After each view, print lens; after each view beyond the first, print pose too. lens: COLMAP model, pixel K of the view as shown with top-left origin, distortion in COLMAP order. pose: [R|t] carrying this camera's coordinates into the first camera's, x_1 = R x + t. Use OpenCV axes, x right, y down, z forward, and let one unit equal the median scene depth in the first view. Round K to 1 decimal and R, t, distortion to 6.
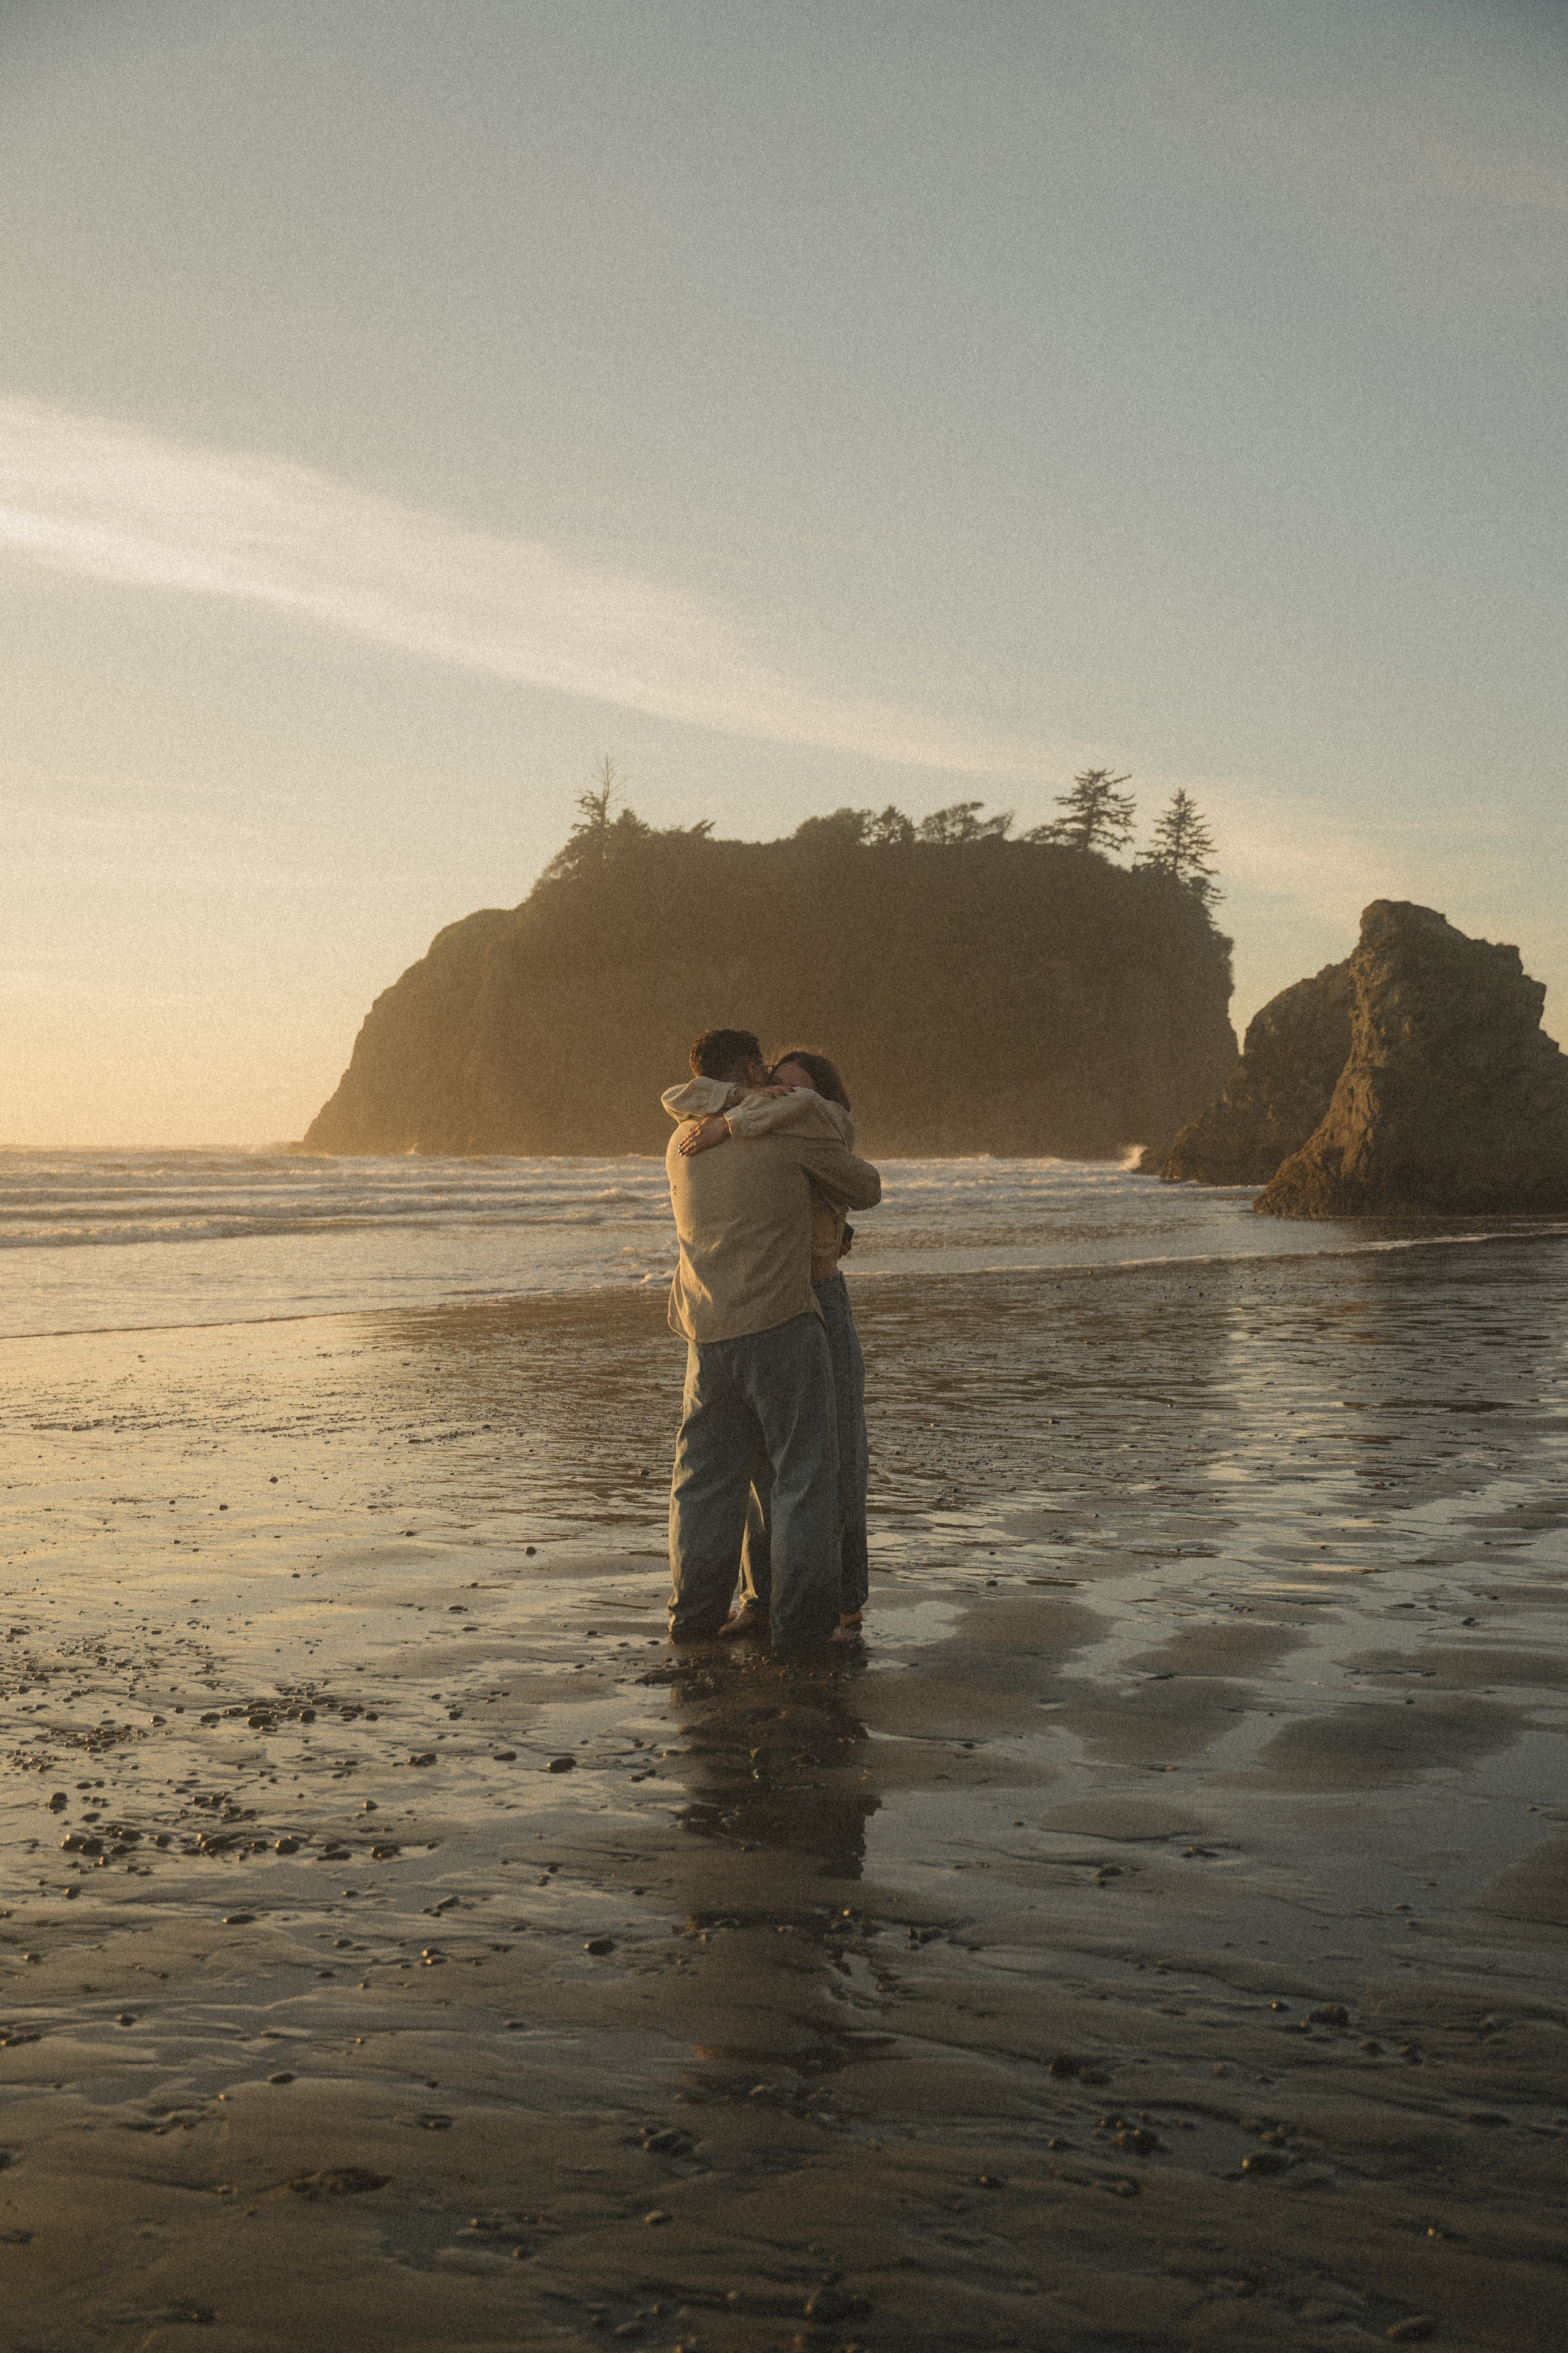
lens RADIAL K [[2656.1, 0, 678.6], [0, 2656.1, 1283.3], [0, 0, 1]] dist [-0.036011, 0.000000]
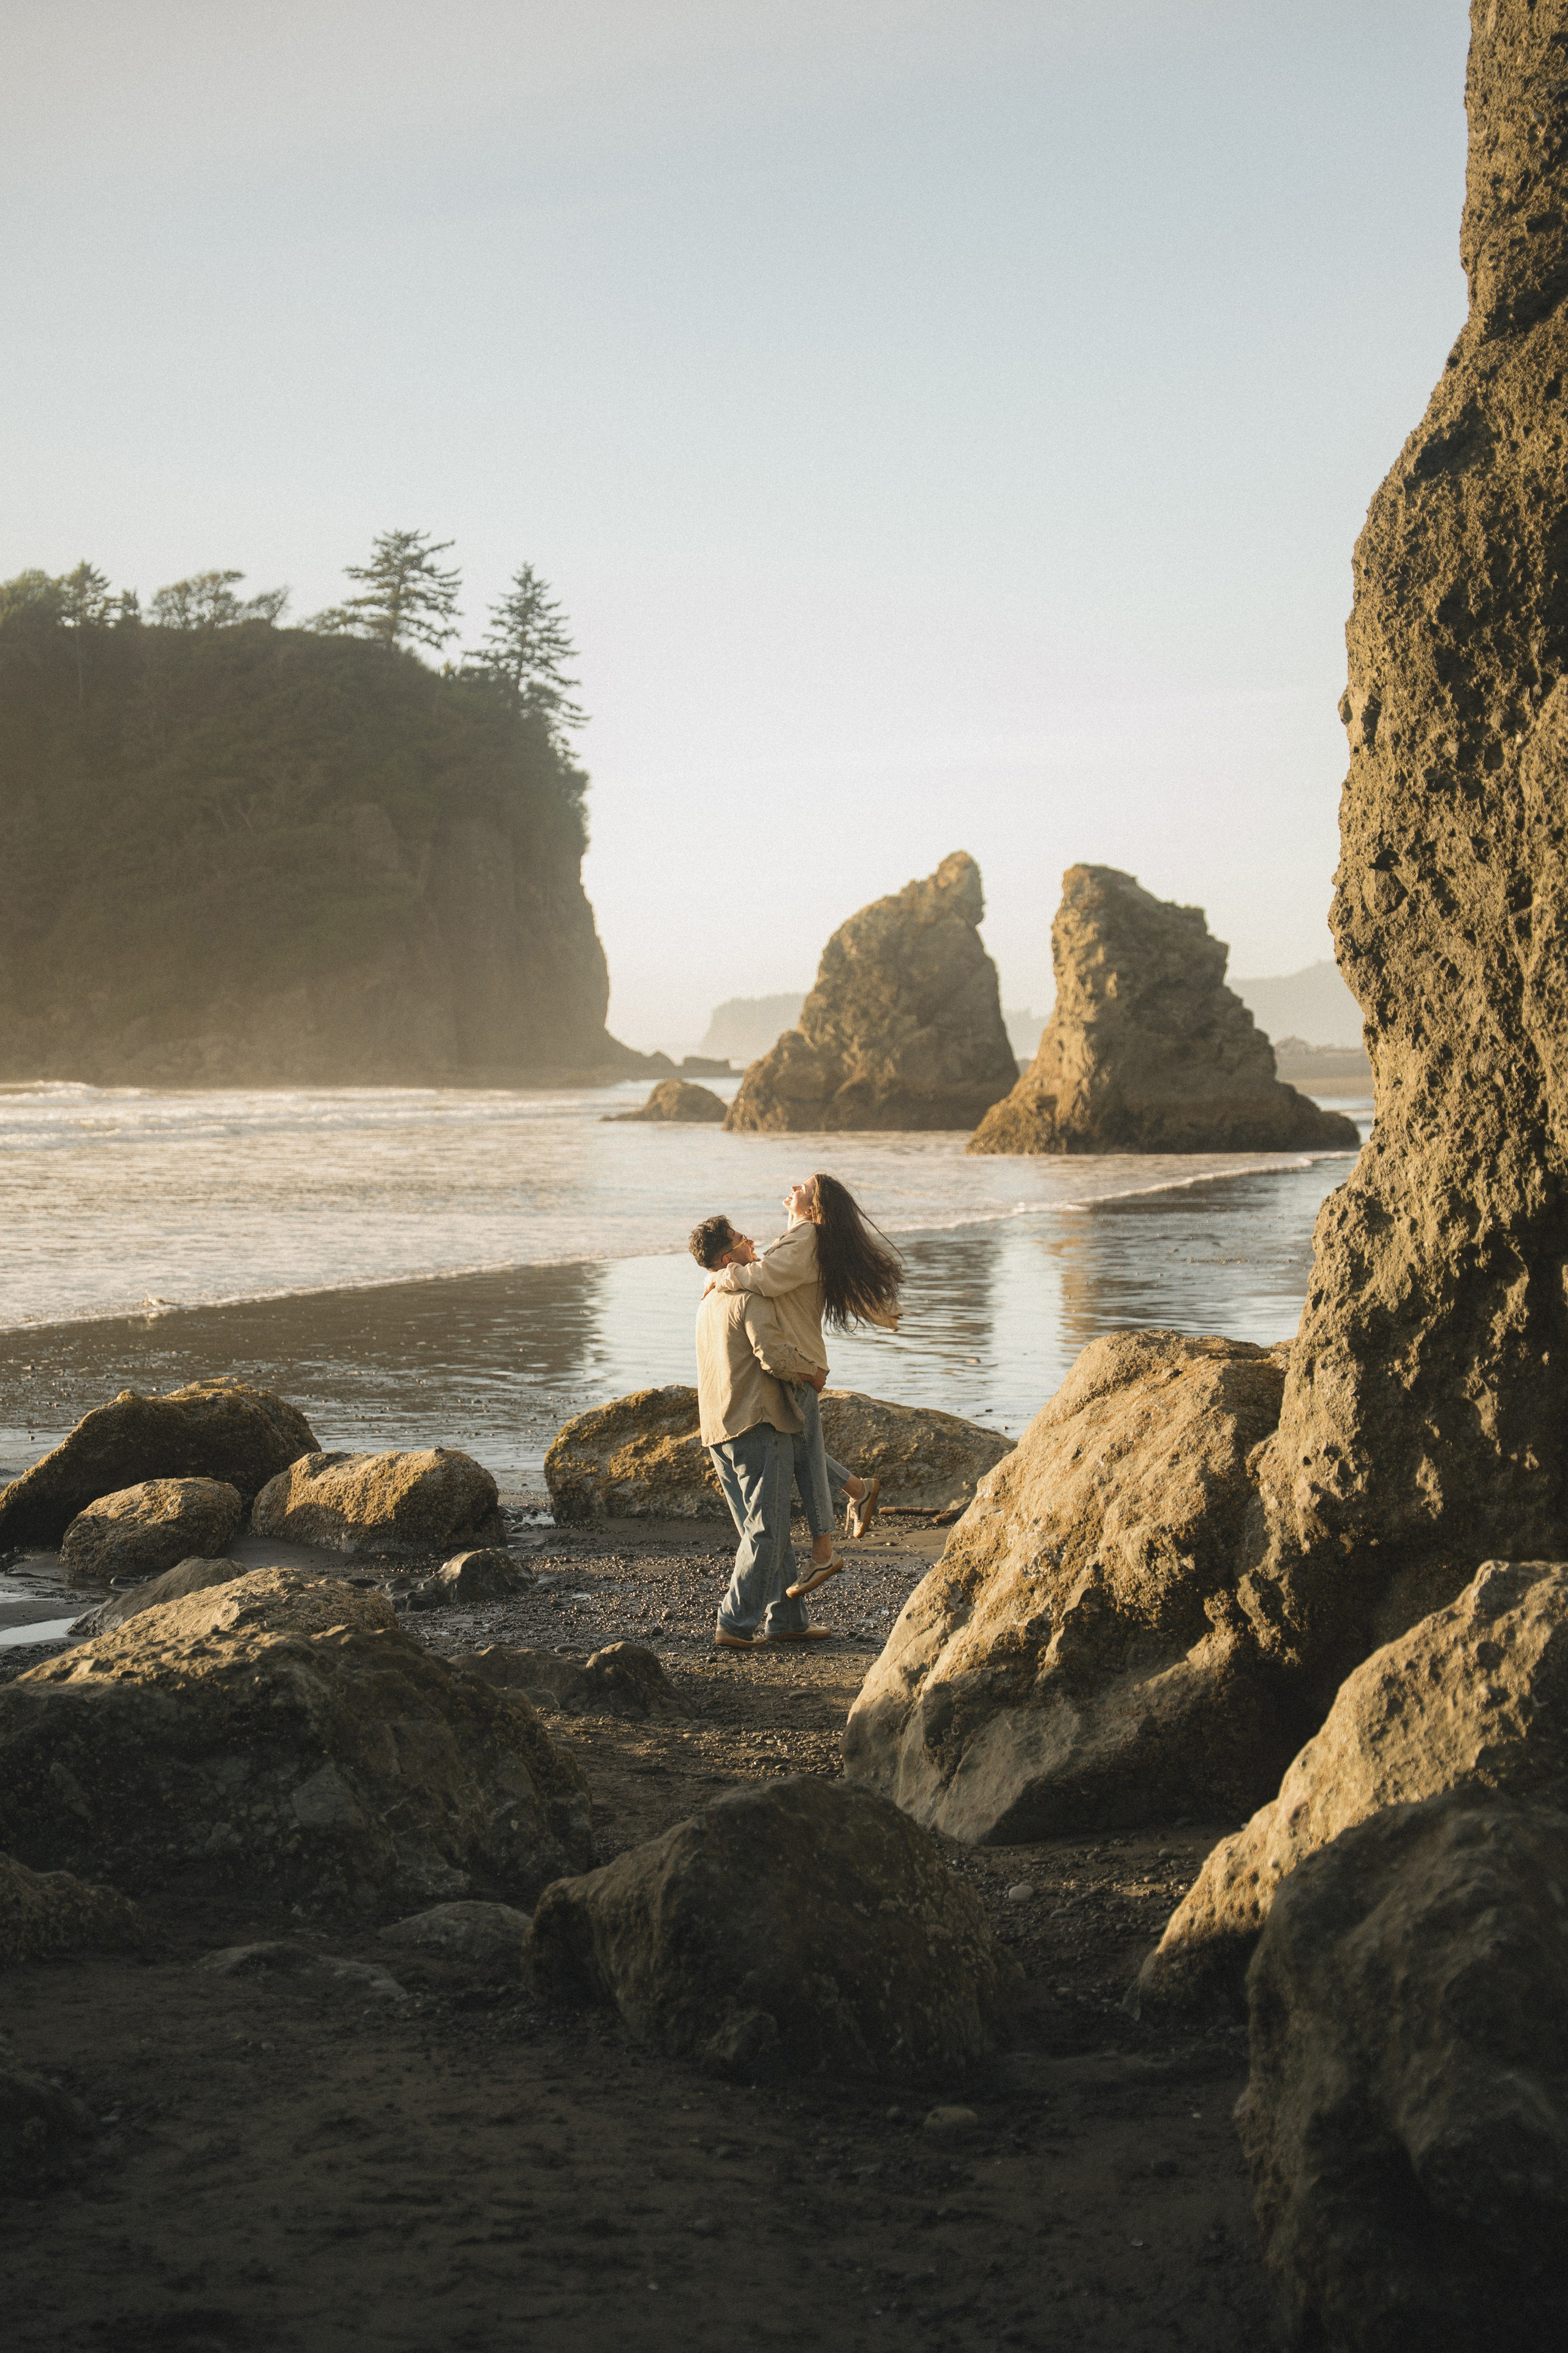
lens RADIAL K [[3709.4, 0, 781.7], [0, 3709.4, 1161.1], [0, 0, 1]] dist [0.178860, 0.000000]
pose [[0.969397, -0.003342, 0.245474, -0.225619], [0.009924, 0.999623, -0.025582, 0.013237], [-0.245296, 0.027235, 0.969065, -0.434112]]
